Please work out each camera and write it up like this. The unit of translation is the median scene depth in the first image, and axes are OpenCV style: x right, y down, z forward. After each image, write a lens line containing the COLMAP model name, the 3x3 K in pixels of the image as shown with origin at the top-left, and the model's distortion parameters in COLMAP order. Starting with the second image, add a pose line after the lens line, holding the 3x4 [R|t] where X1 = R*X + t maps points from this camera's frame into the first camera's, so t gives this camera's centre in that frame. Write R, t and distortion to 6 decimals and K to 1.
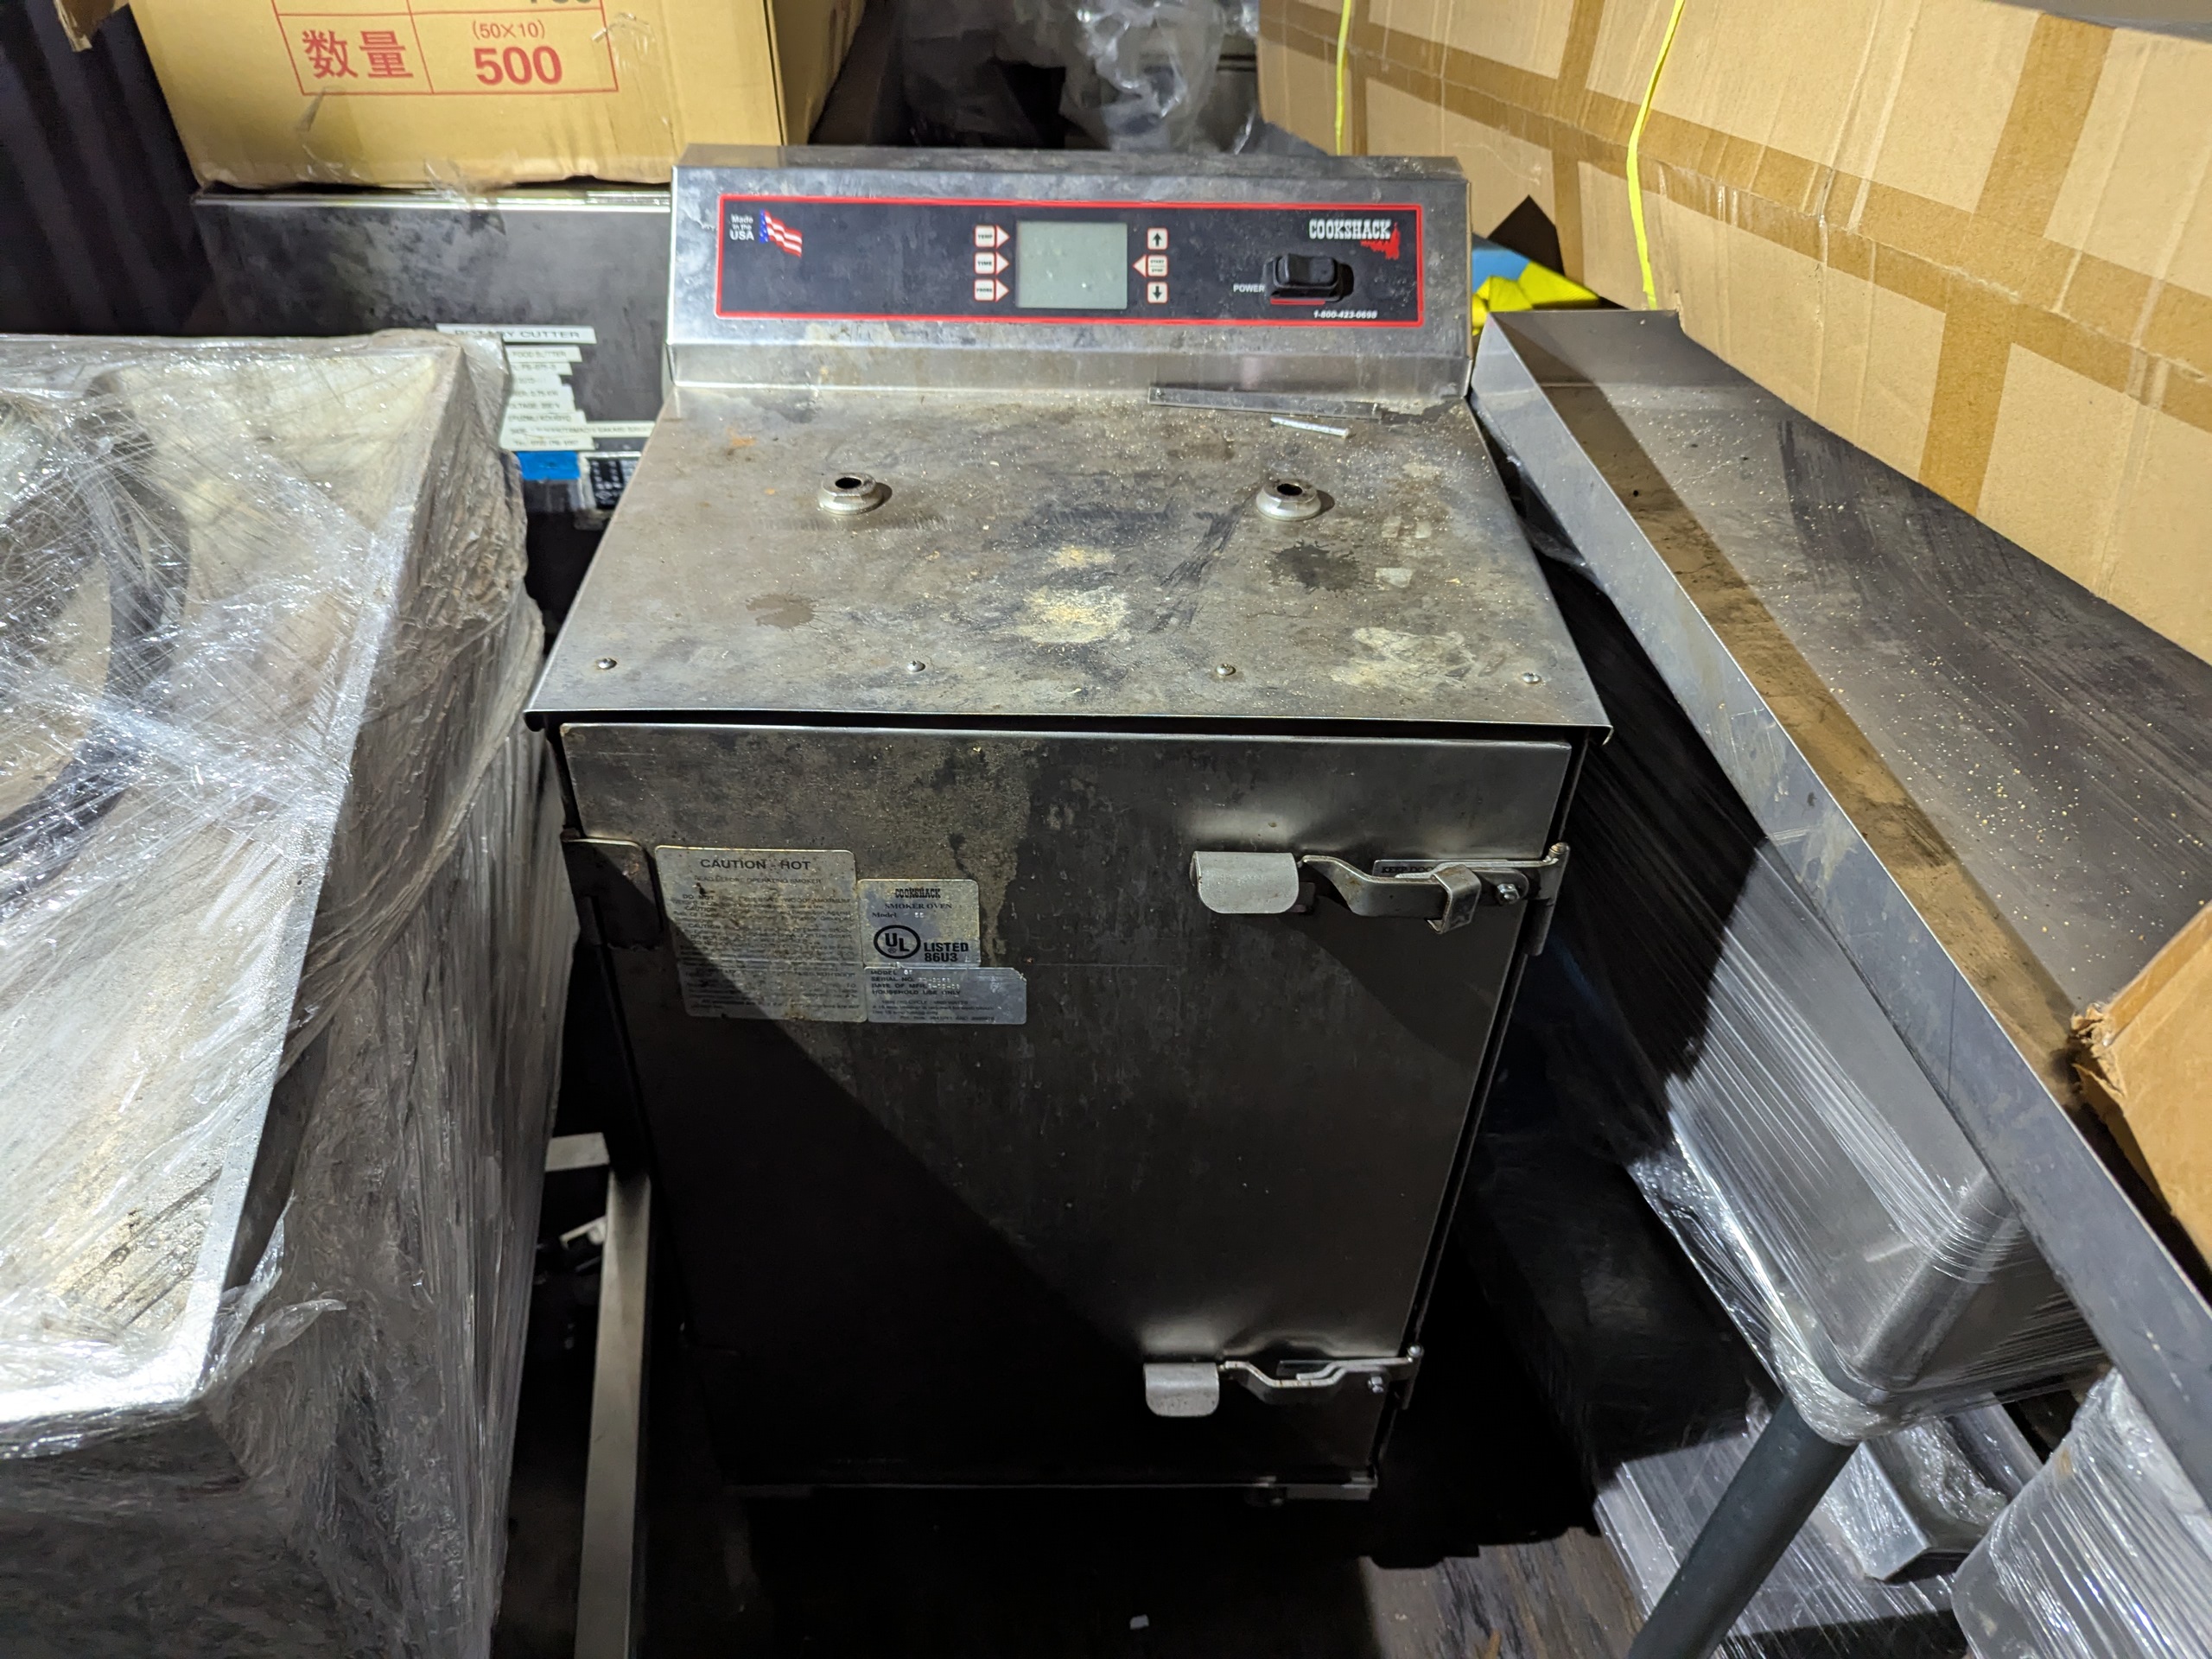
lens RADIAL K [[1562.5, 0, 1105.8], [0, 1562.5, 821.6], [0, 0, 1]] dist [0.041876, -0.047938]
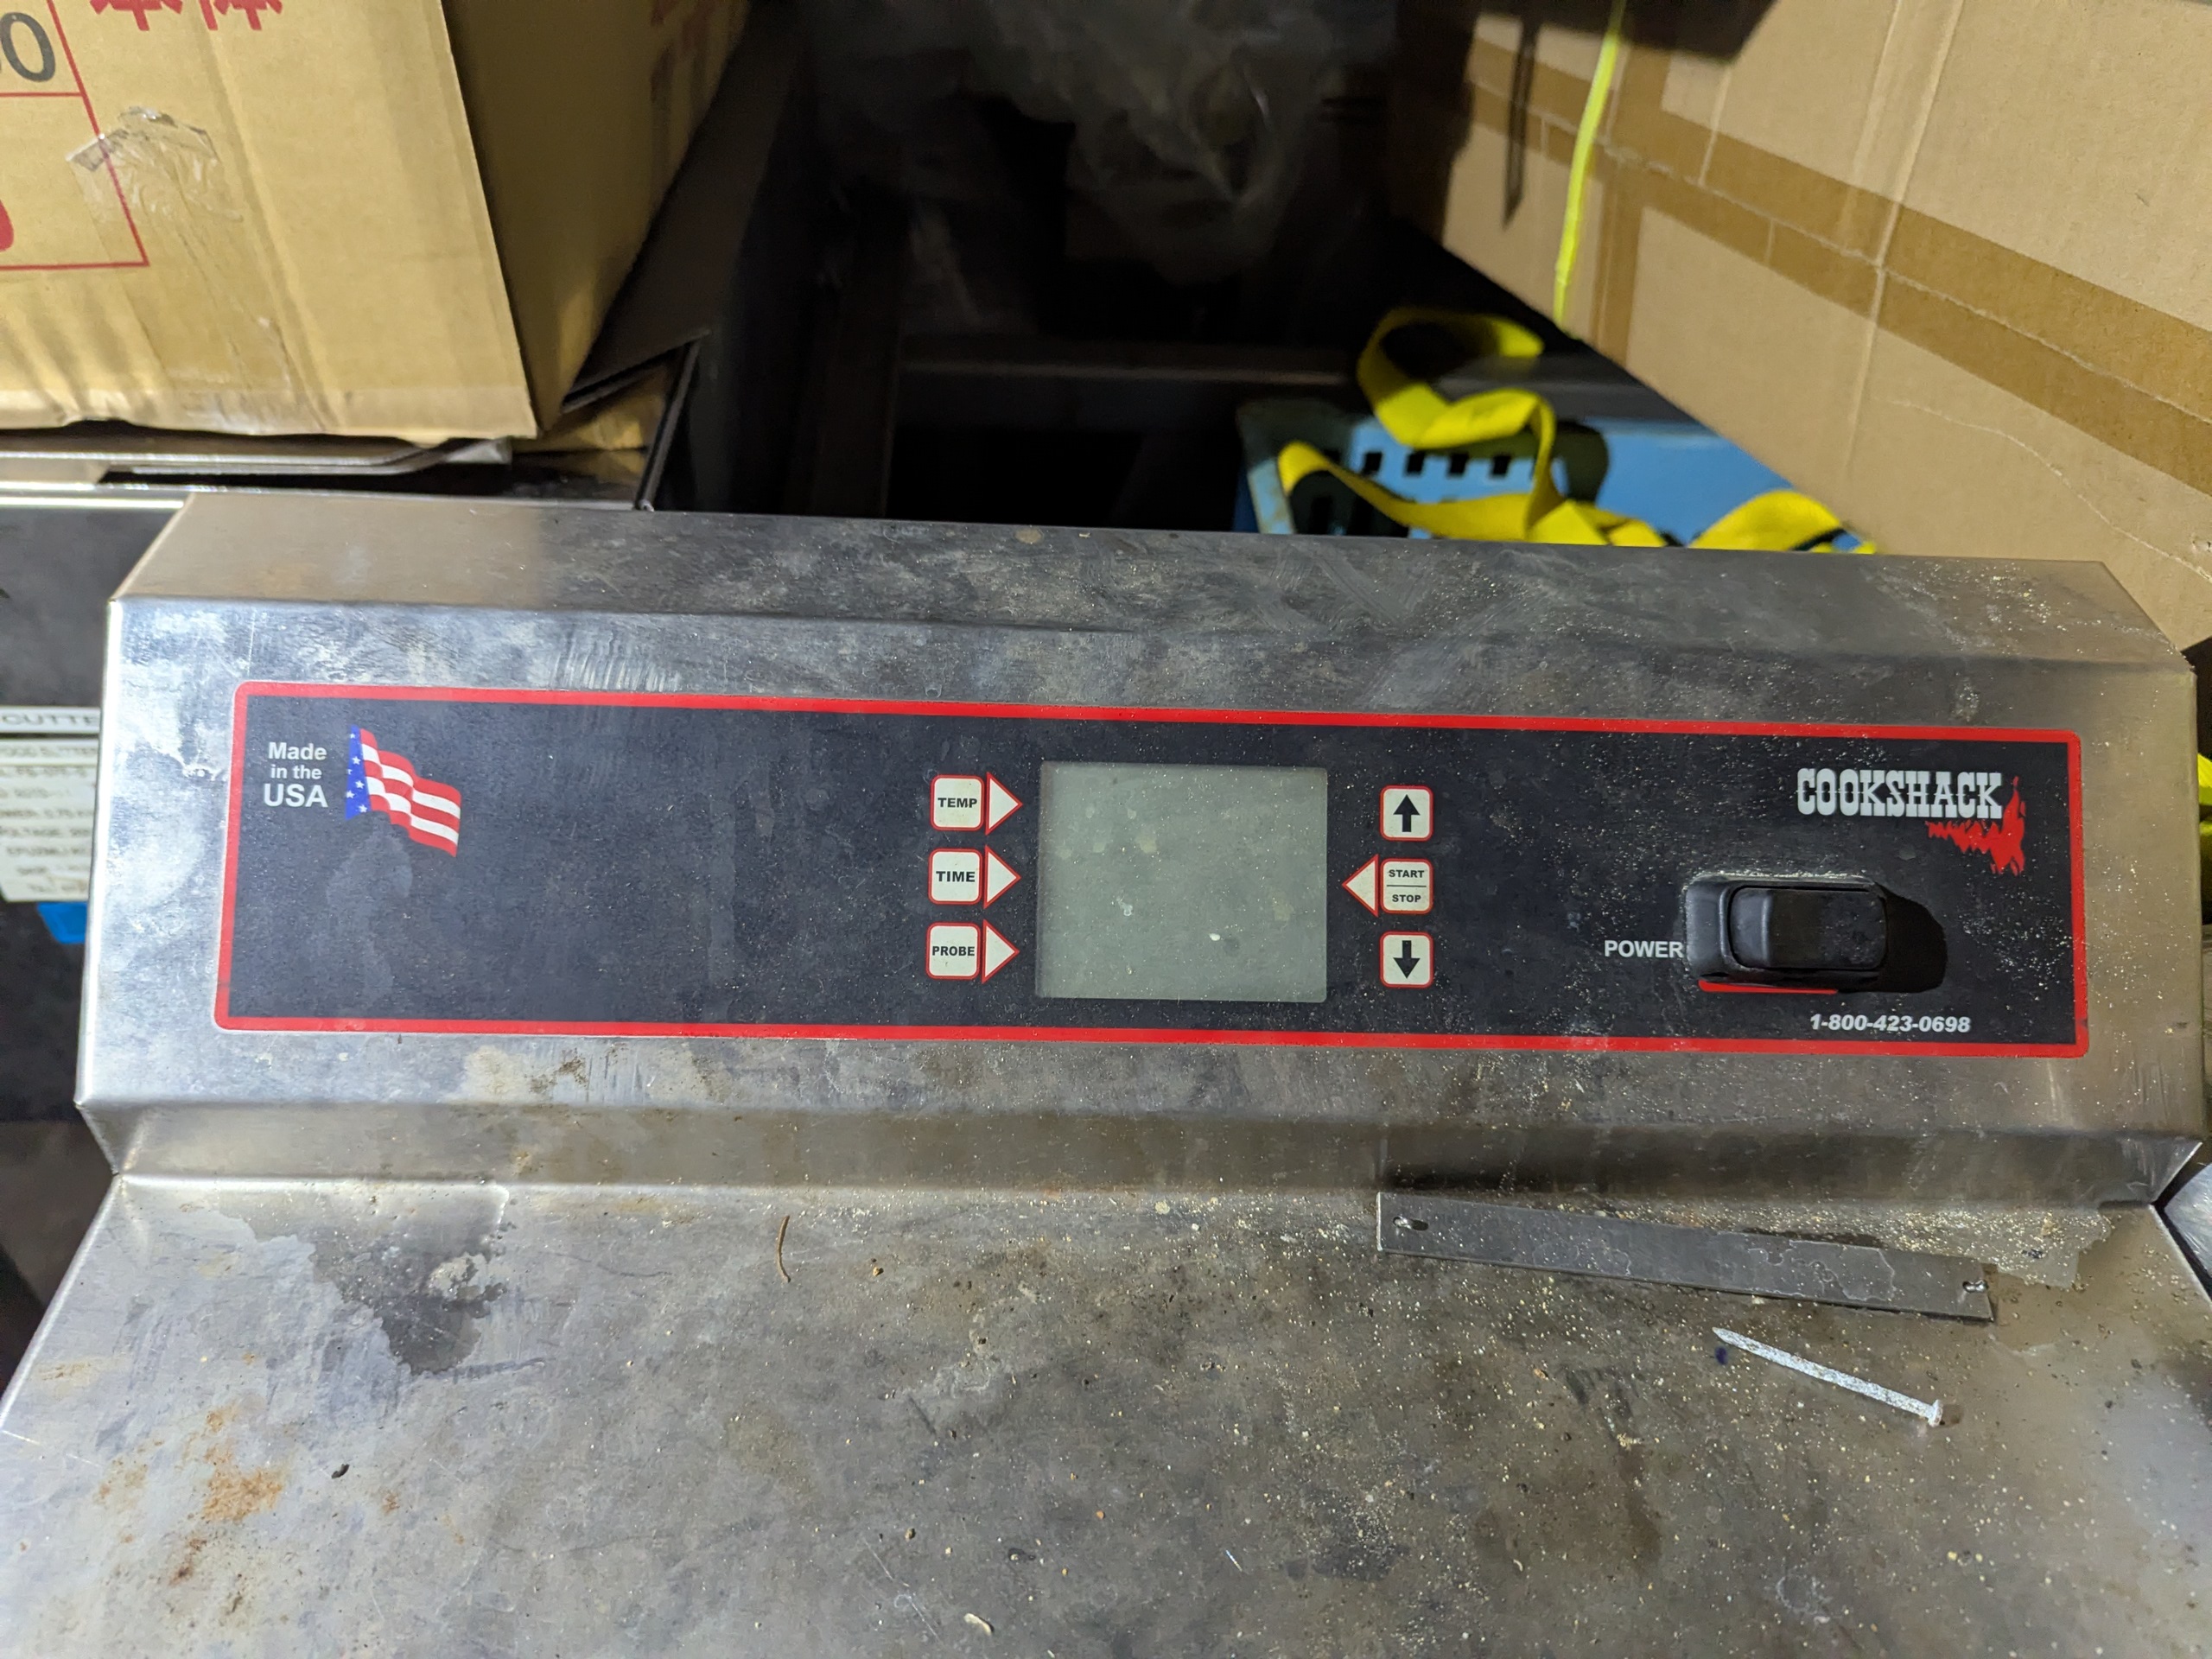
lens RADIAL K [[1562.5, 0, 1105.8], [0, 1562.5, 821.6], [0, 0, 1]] dist [0.041876, -0.047938]
pose [[0.999205, 0.015982, 0.036536, -0.054642], [-0.017446, 0.999043, 0.040104, -0.383761], [-0.035861, -0.040709, 0.998527, 0.621834]]
